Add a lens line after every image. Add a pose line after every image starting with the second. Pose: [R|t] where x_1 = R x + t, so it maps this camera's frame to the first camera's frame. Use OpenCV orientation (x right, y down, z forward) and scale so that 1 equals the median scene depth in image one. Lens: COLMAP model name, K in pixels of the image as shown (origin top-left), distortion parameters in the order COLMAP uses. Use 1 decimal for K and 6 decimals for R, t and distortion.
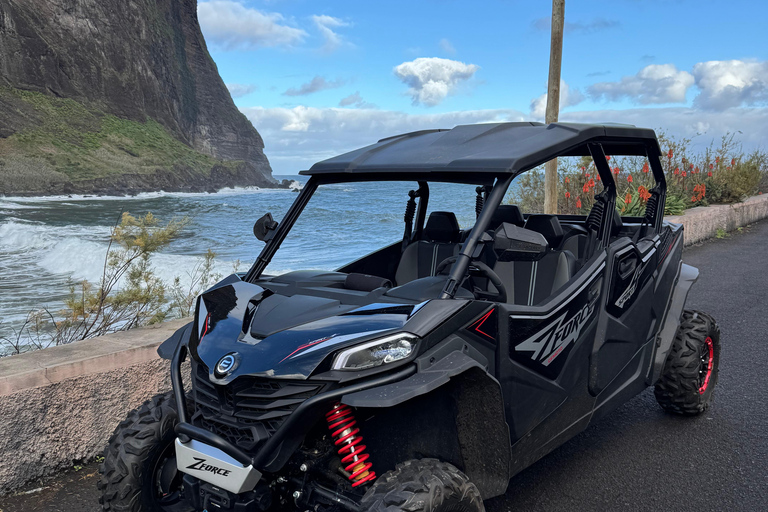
lens RADIAL K [[708.2, 0, 381.7], [0, 708.2, 274.5], [0, 0, 1]] dist [0.069518, 0.000000]
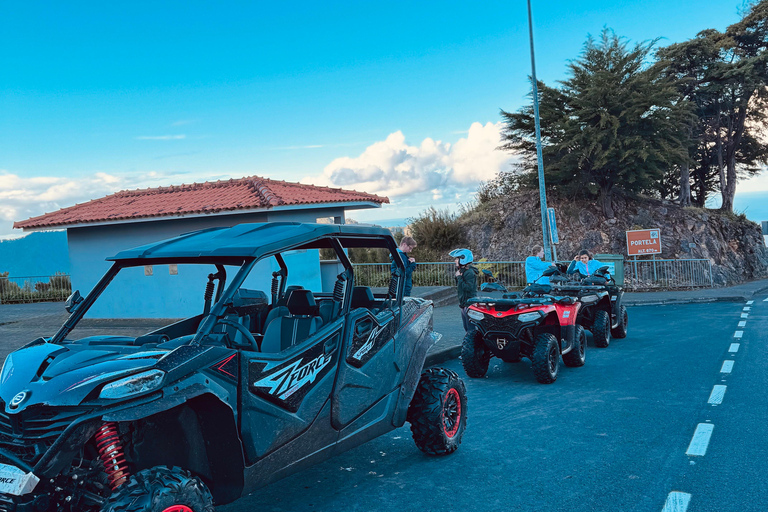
lens RADIAL K [[708.2, 0, 377.3], [0, 708.2, 240.8], [0, 0, 1]] dist [0.069518, 0.000000]
pose [[0.989682, -0.000364, 0.143284, 0.152250], [0.026449, 0.983277, -0.180185, 0.057330], [-0.140822, 0.182115, 0.973141, -0.275550]]
